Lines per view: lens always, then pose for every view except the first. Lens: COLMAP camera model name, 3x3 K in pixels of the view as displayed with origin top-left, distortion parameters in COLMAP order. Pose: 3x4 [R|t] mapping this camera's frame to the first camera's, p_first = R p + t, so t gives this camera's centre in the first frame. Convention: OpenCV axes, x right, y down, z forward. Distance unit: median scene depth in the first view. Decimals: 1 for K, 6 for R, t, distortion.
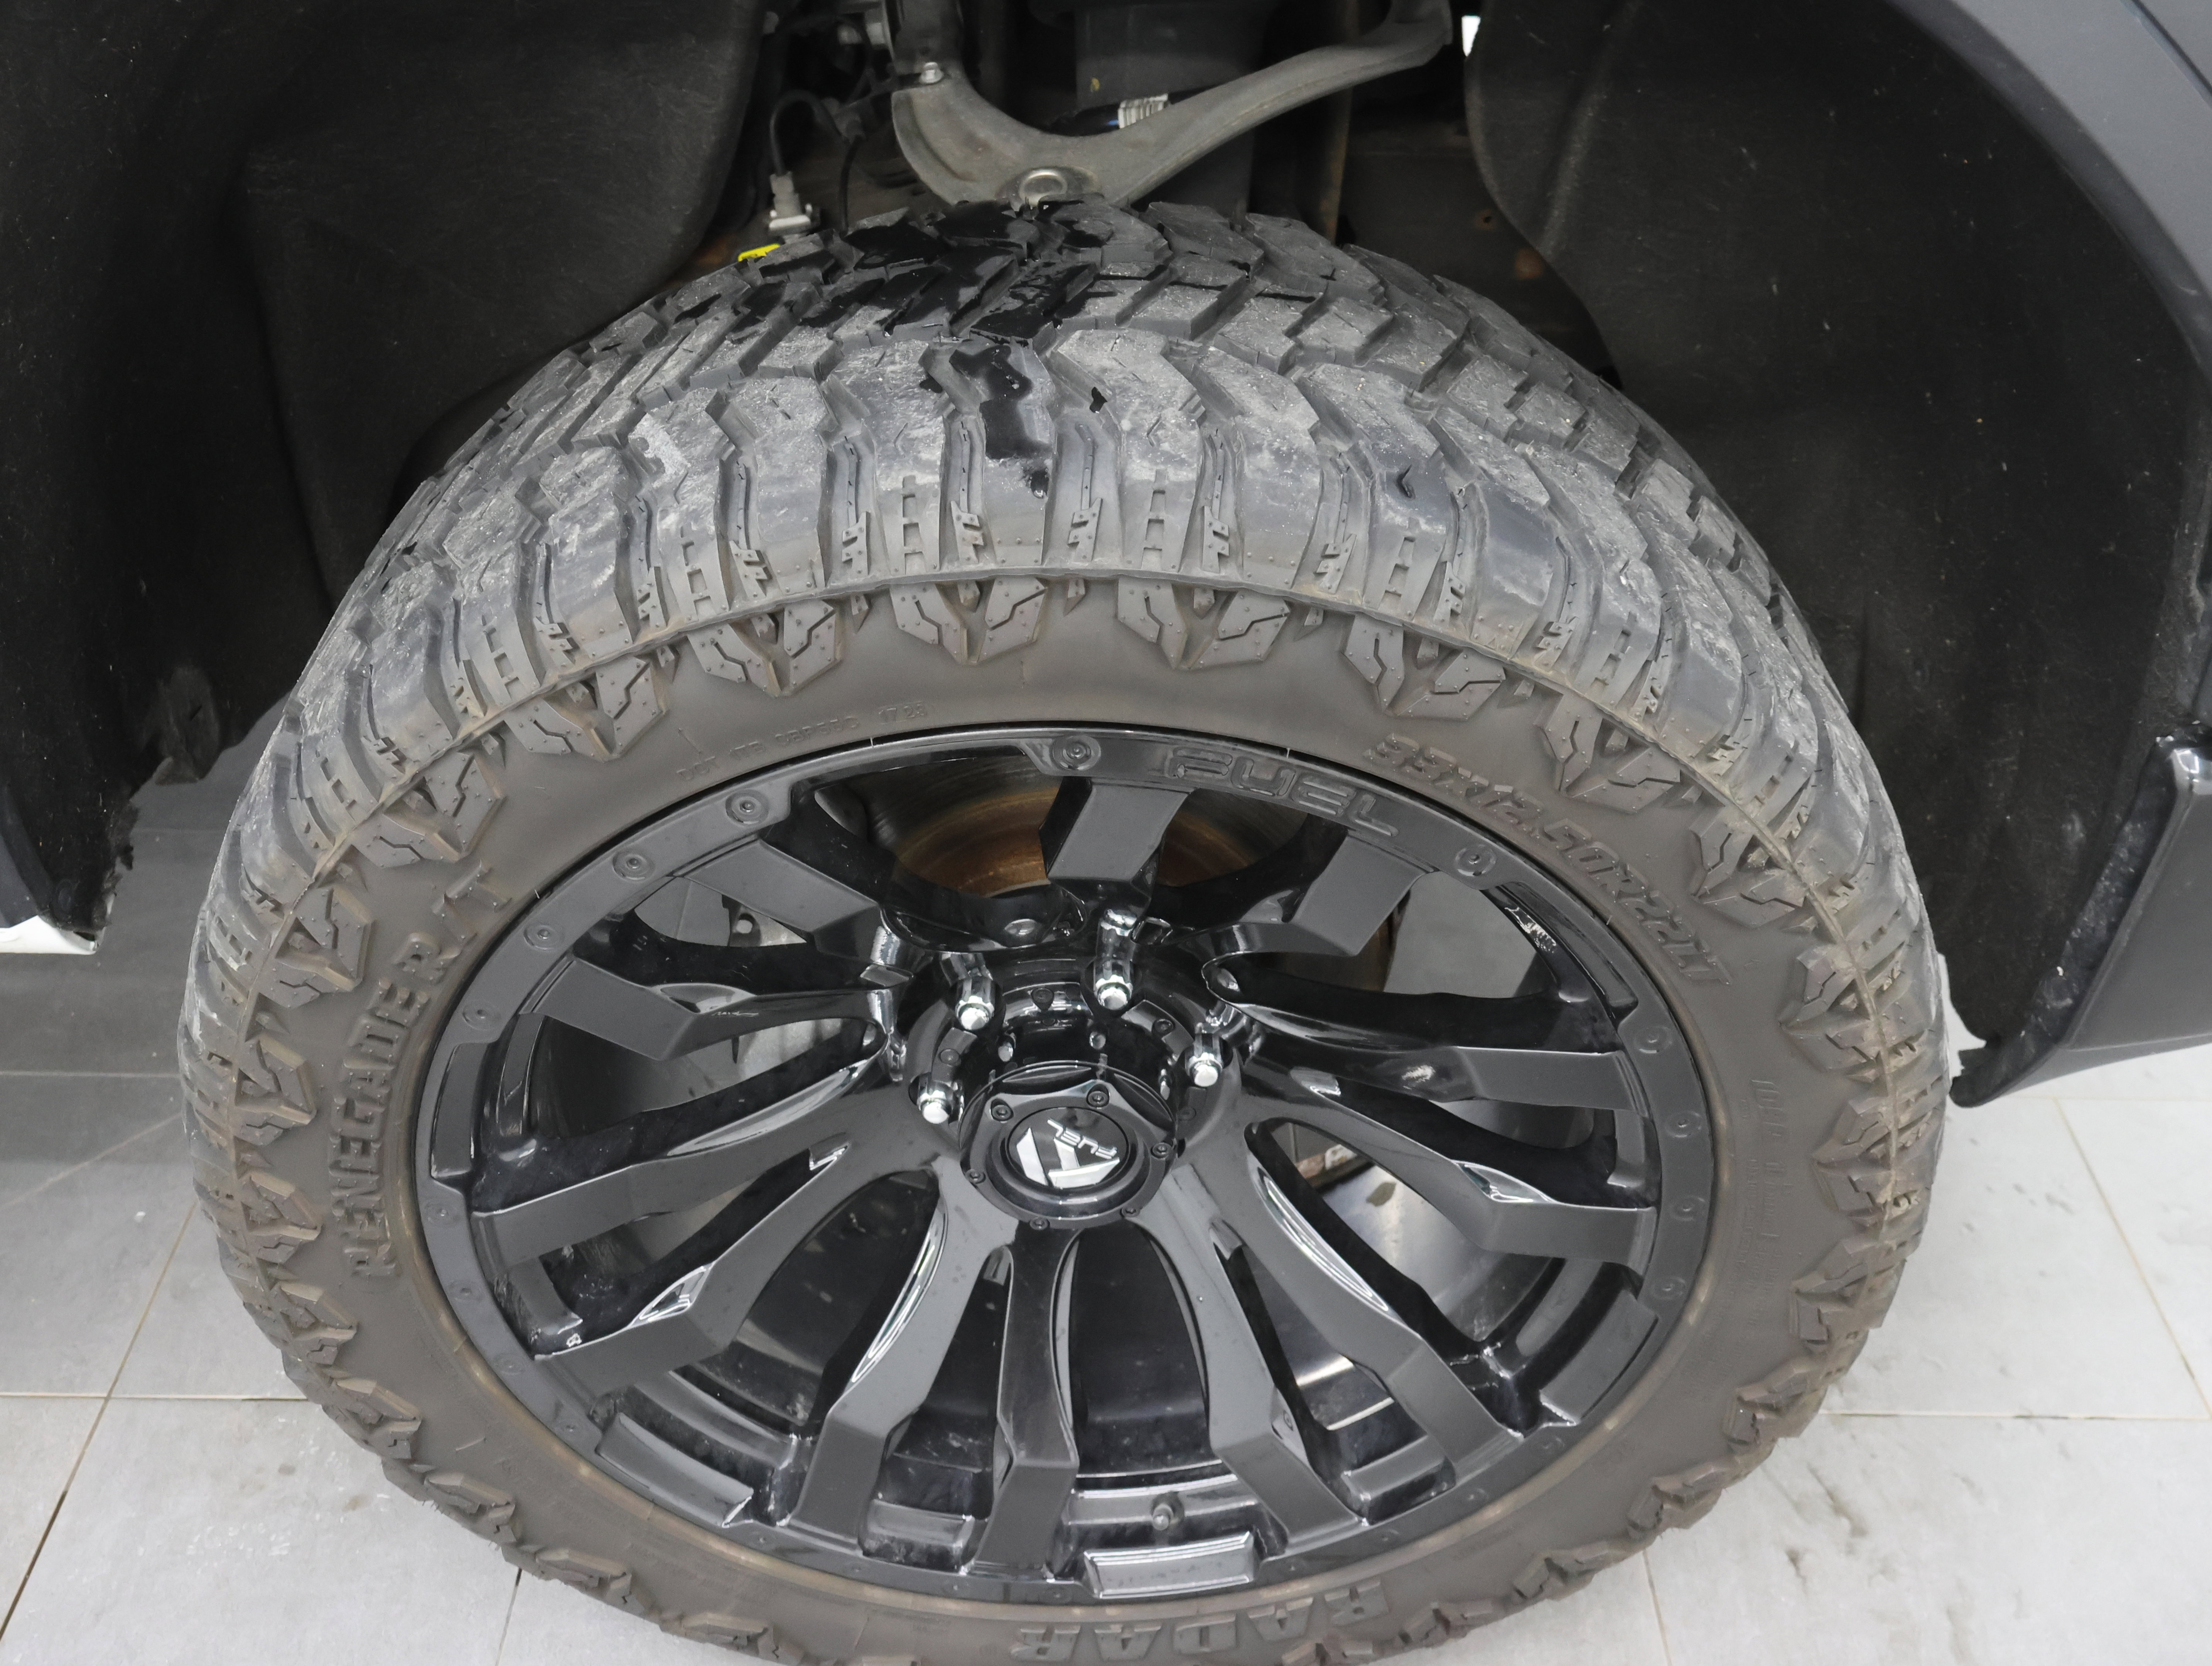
lens RADIAL K [[2076.1, 0, 1106.0], [0, 2076.1, 833.0], [0, 0, 1]] dist [-0.005789, -0.004149]
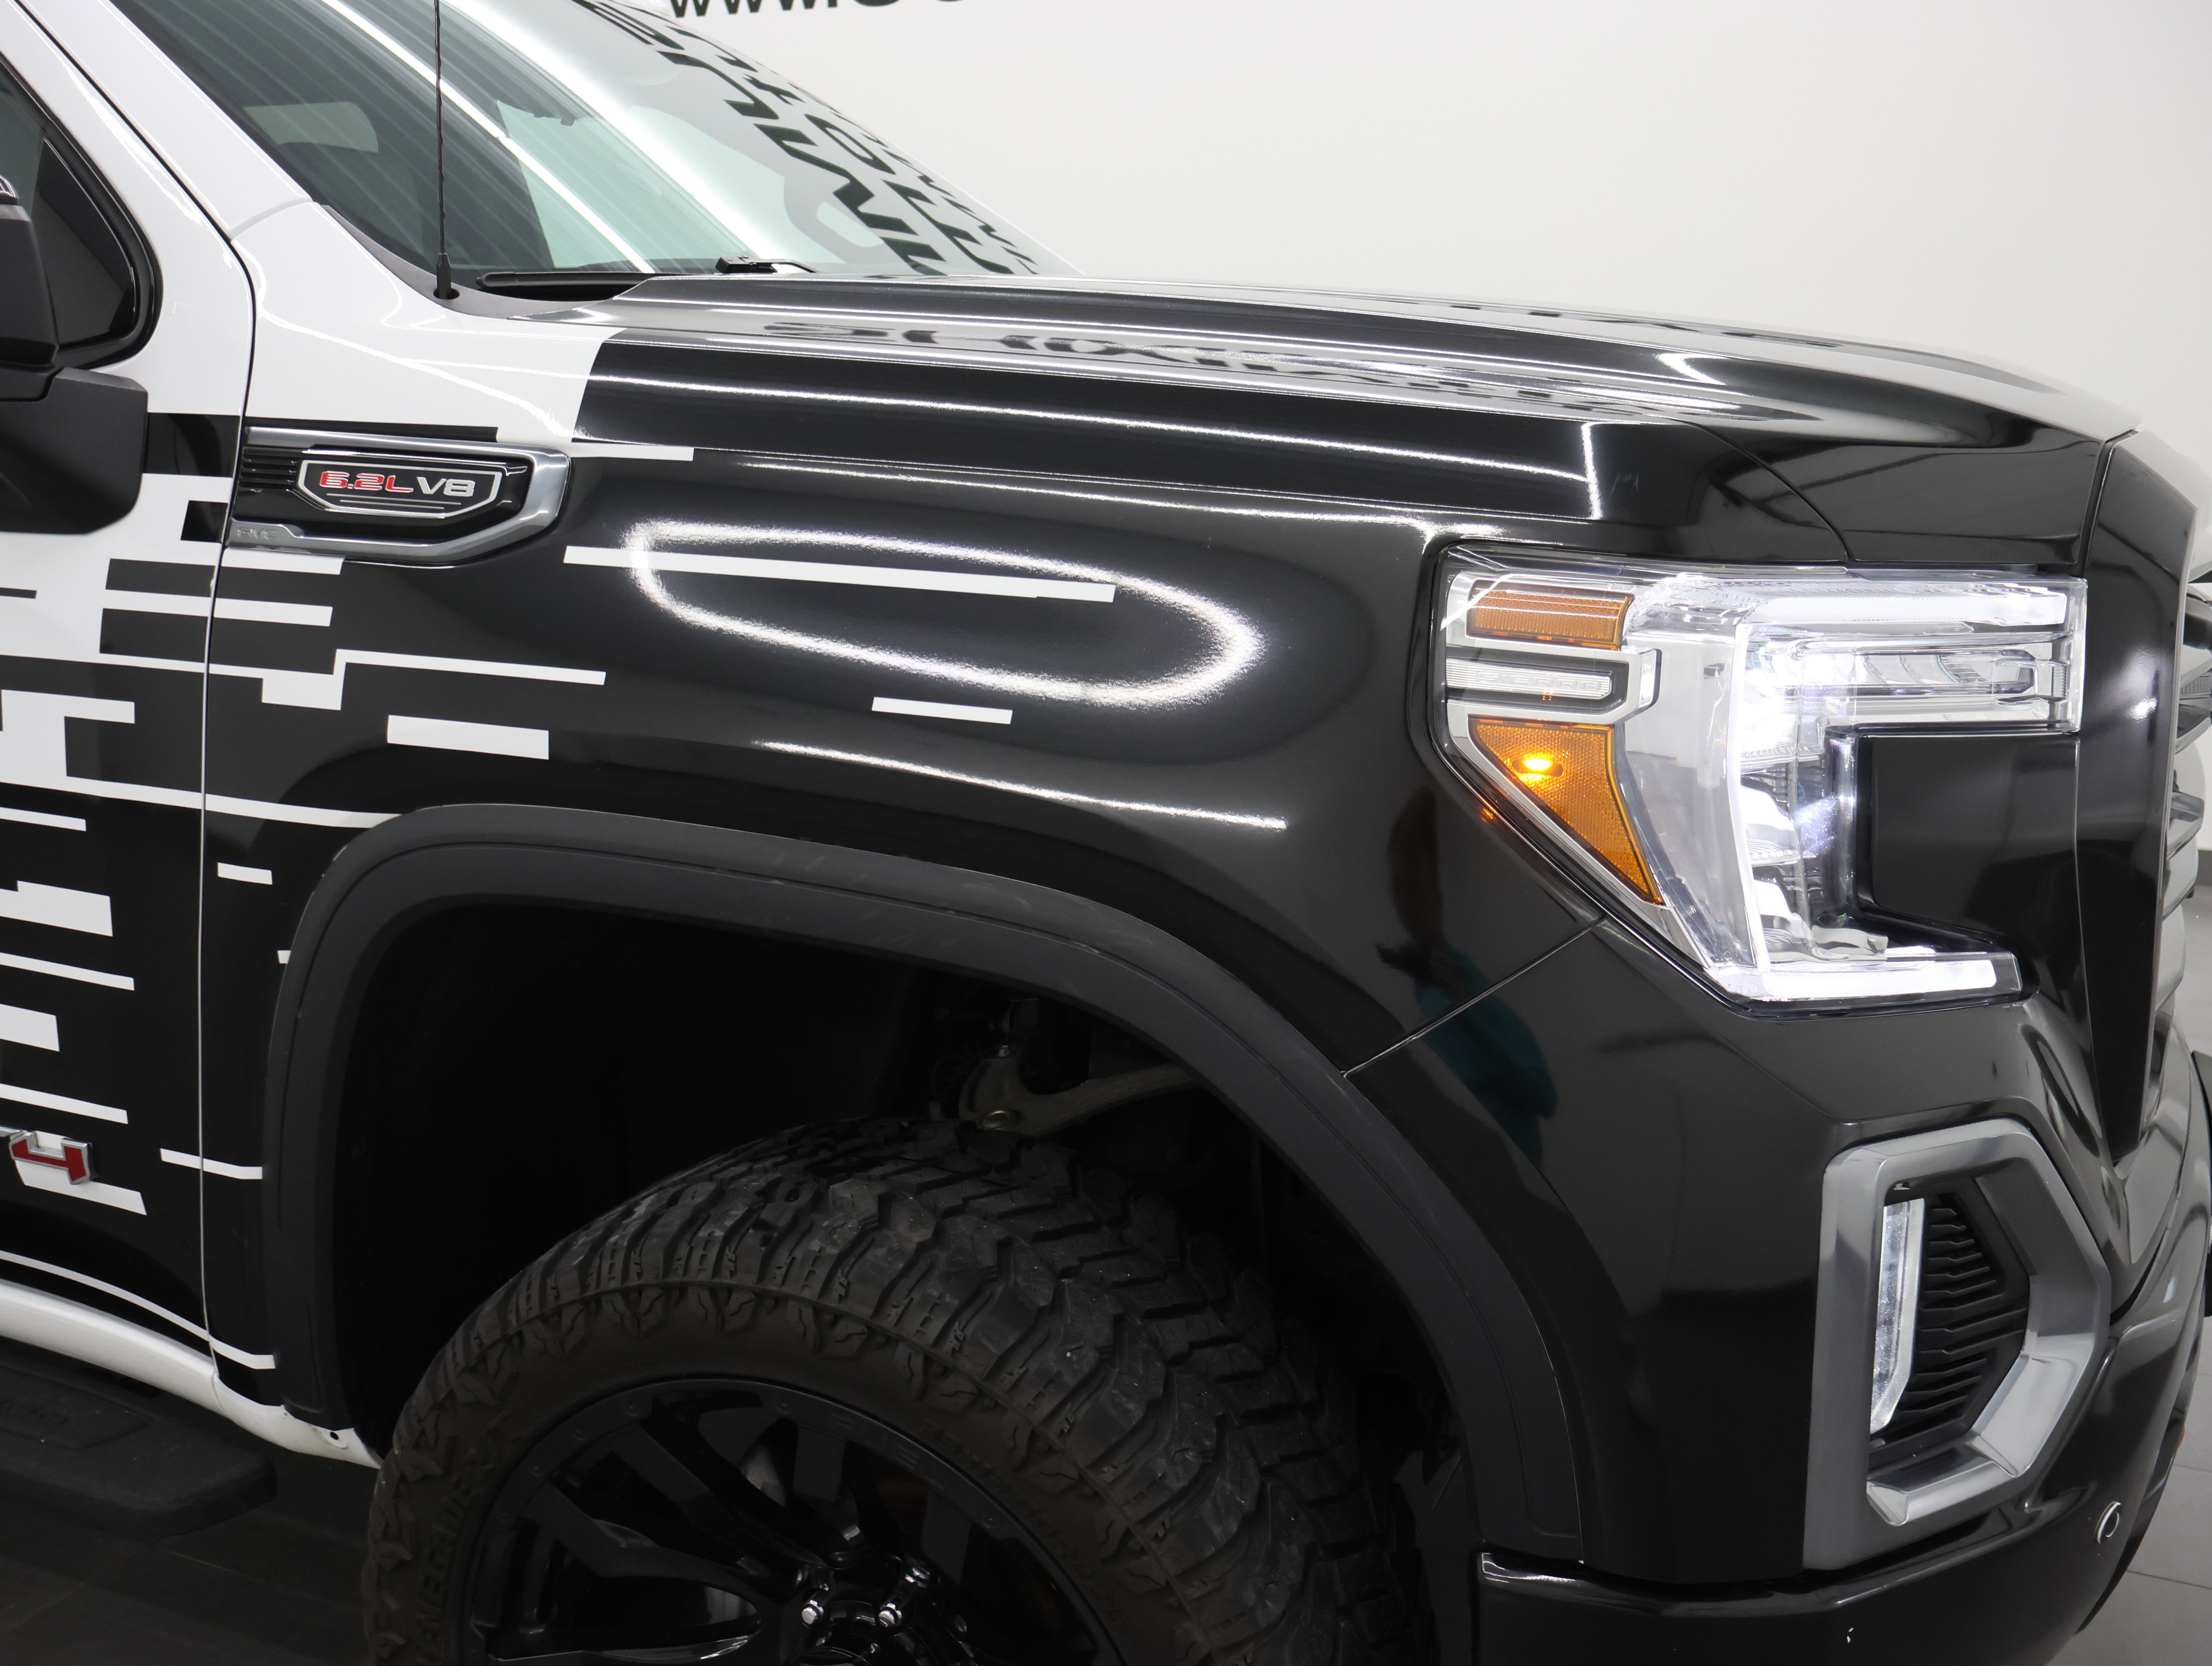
lens RADIAL K [[2076.1, 0, 1106.0], [0, 2076.1, 833.0], [0, 0, 1]] dist [-0.005789, -0.004149]
pose [[0.918098, 0.067647, -0.390538, 0.909489], [-0.233552, 0.888427, -0.395159, 0.167679], [0.320233, 0.454006, 0.831462, -0.630017]]
